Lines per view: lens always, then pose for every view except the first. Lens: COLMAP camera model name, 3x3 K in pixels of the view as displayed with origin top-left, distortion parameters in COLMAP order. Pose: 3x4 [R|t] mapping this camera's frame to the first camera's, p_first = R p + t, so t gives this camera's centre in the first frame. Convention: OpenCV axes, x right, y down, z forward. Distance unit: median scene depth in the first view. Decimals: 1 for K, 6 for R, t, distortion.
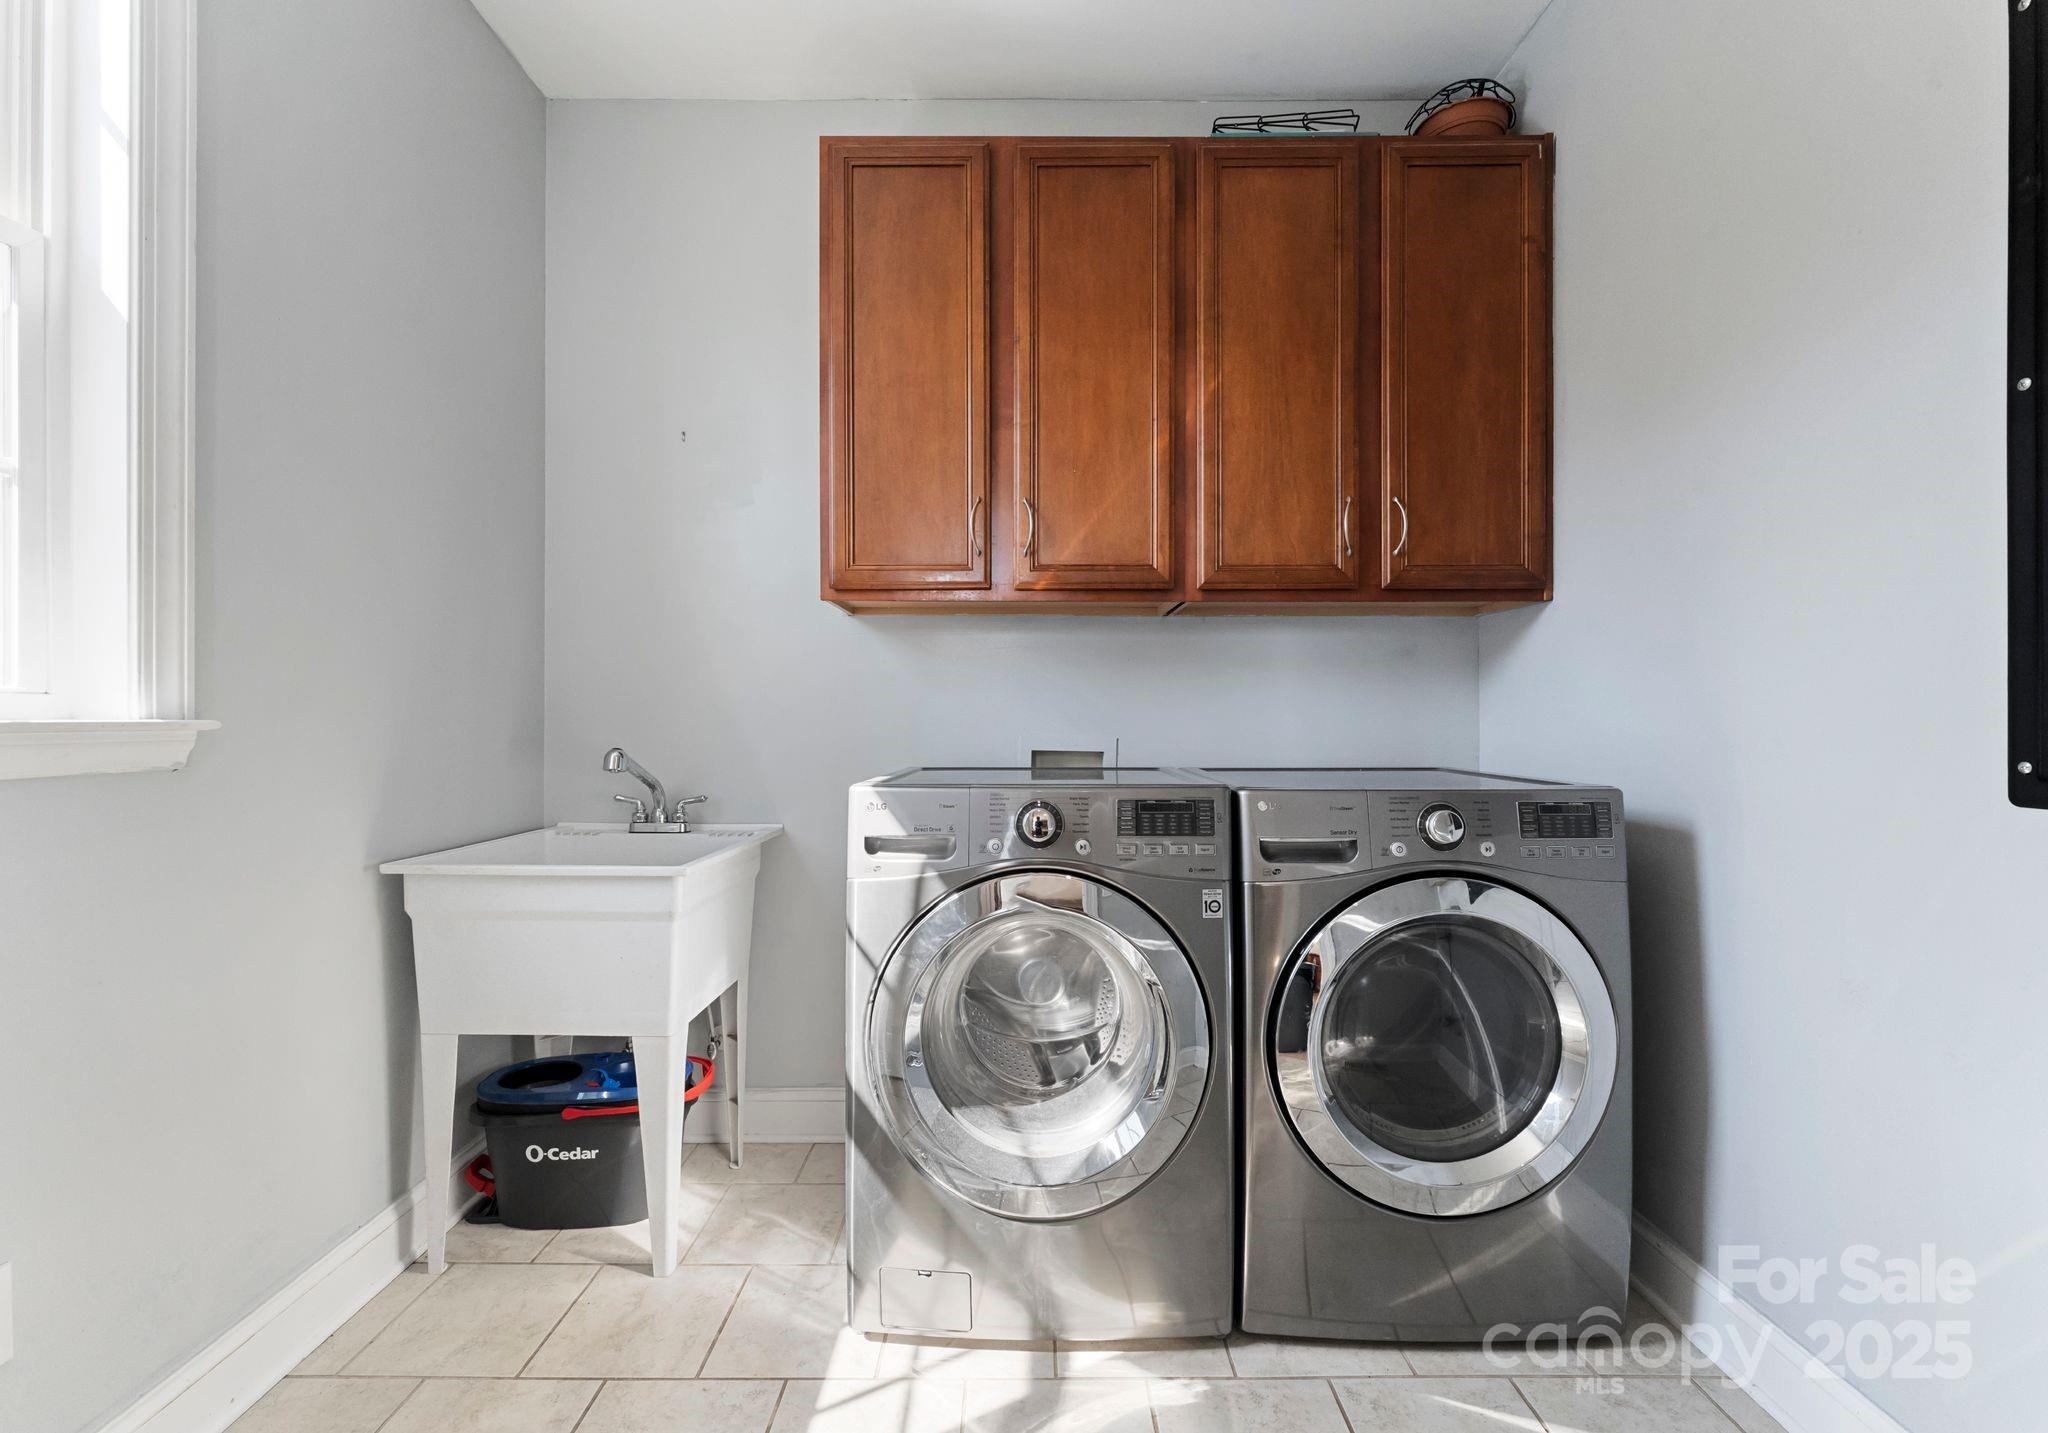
lens RADIAL K [[886.8, 0, 1010.0], [0, 886.8, 718.7], [0, 0, 1]] dist [-0.002253, -0.001401]
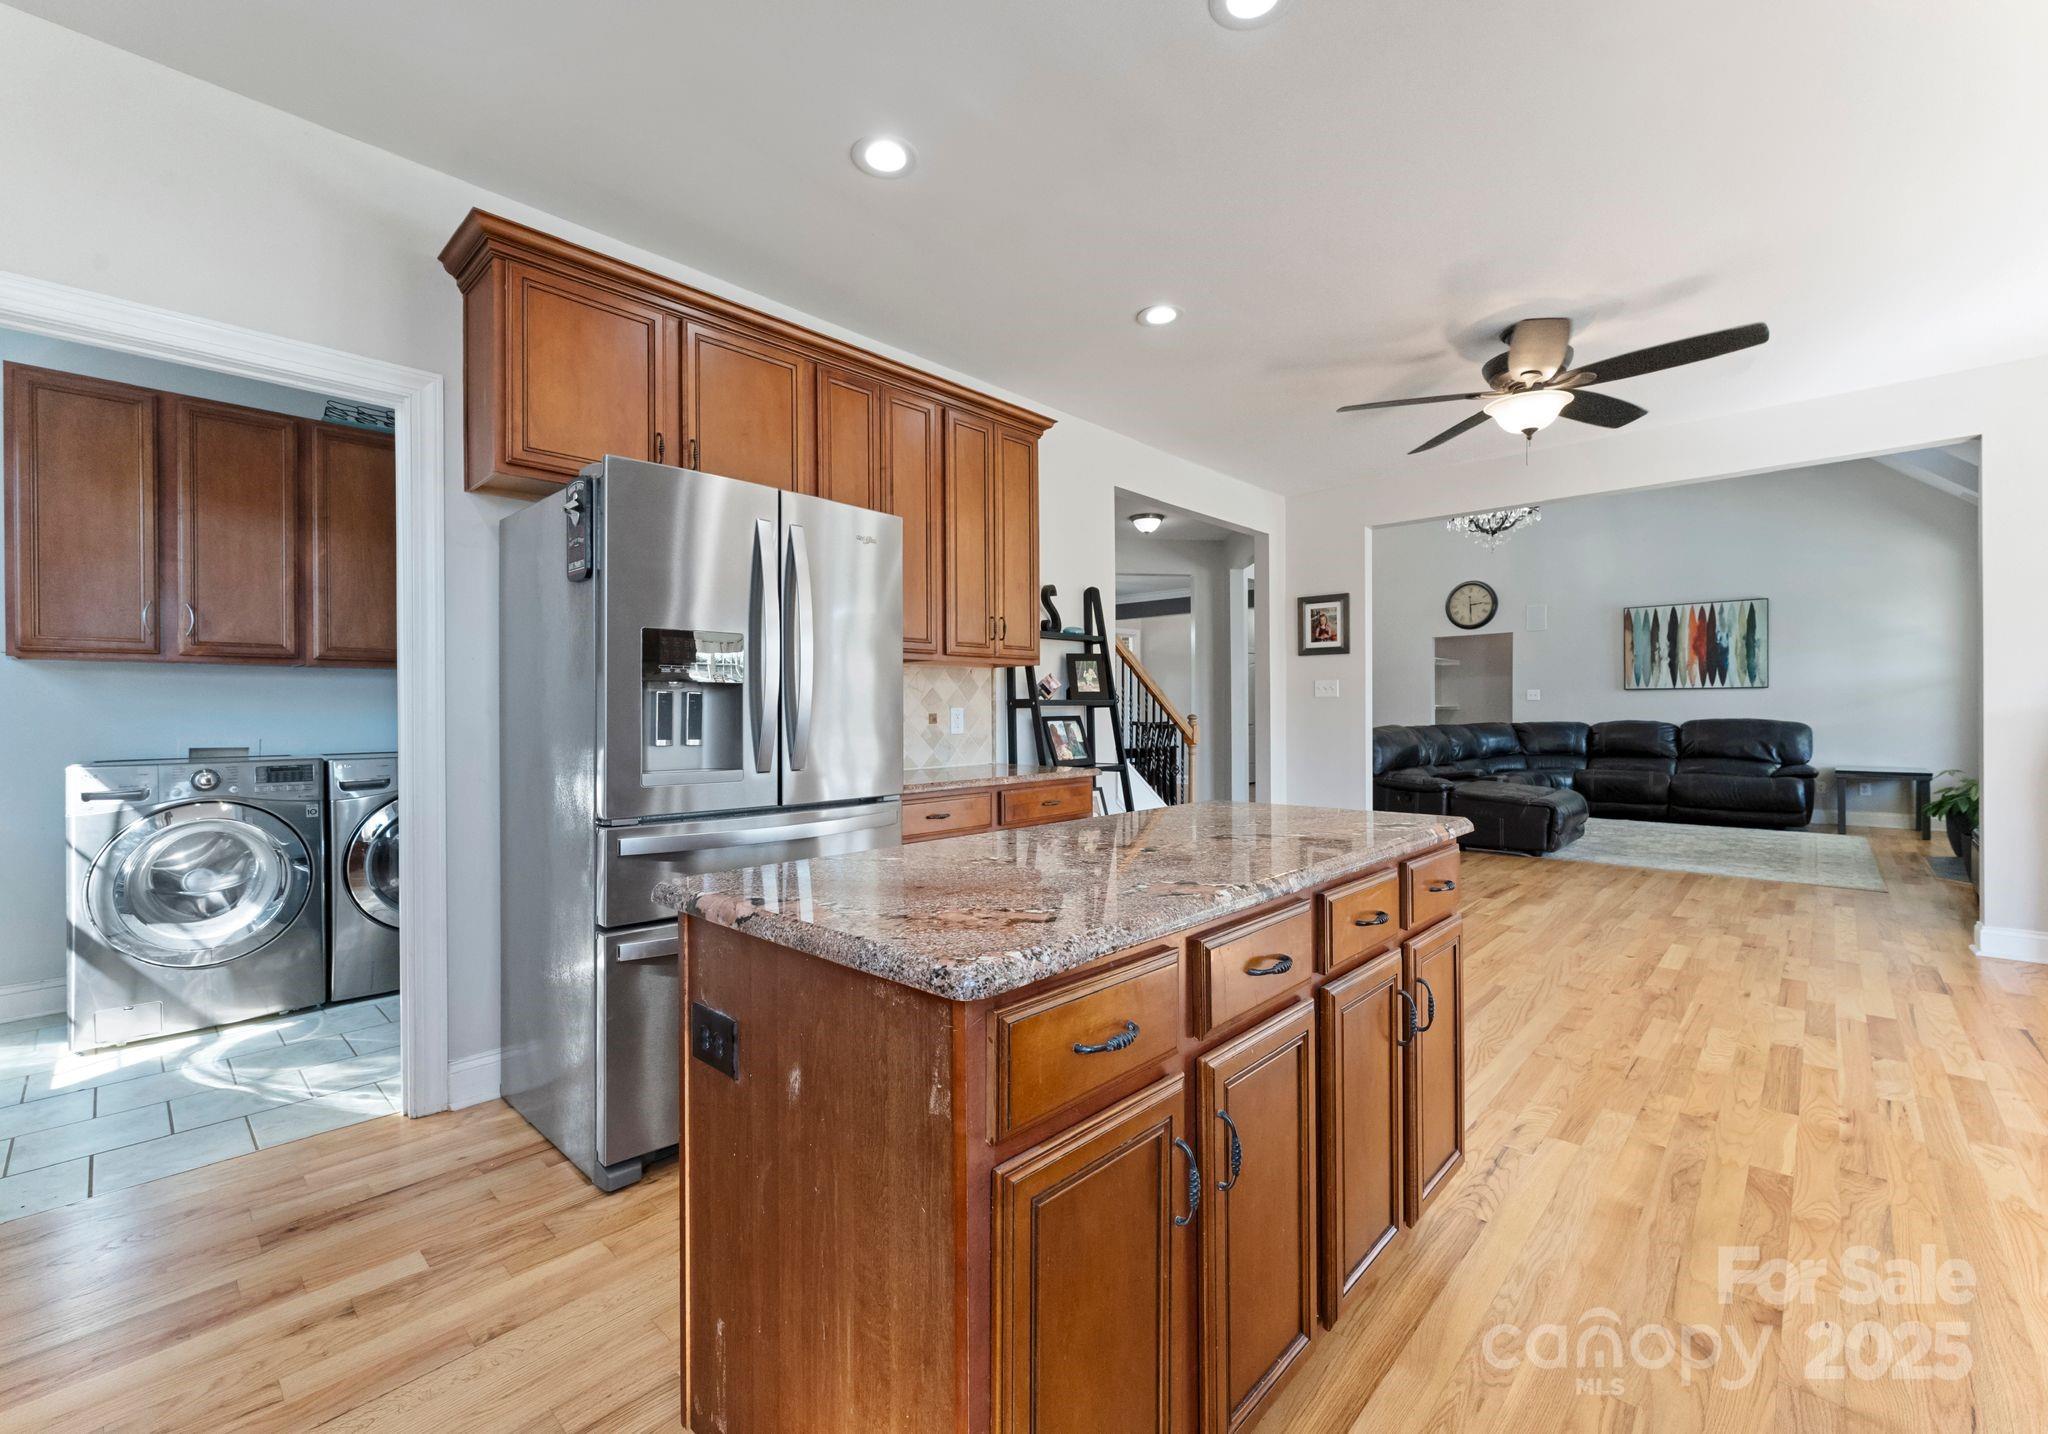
lens RADIAL K [[886.8, 0, 1066.8], [0, 886.8, 707.8], [0, 0, 1]] dist [-0.002253, -0.001401]
pose [[0.673180, -0.006420, 0.739451, -0.108281], [0.006260, 0.999976, 0.002983, -0.035917], [-0.739452, 0.002621, 0.673204, -1.502679]]
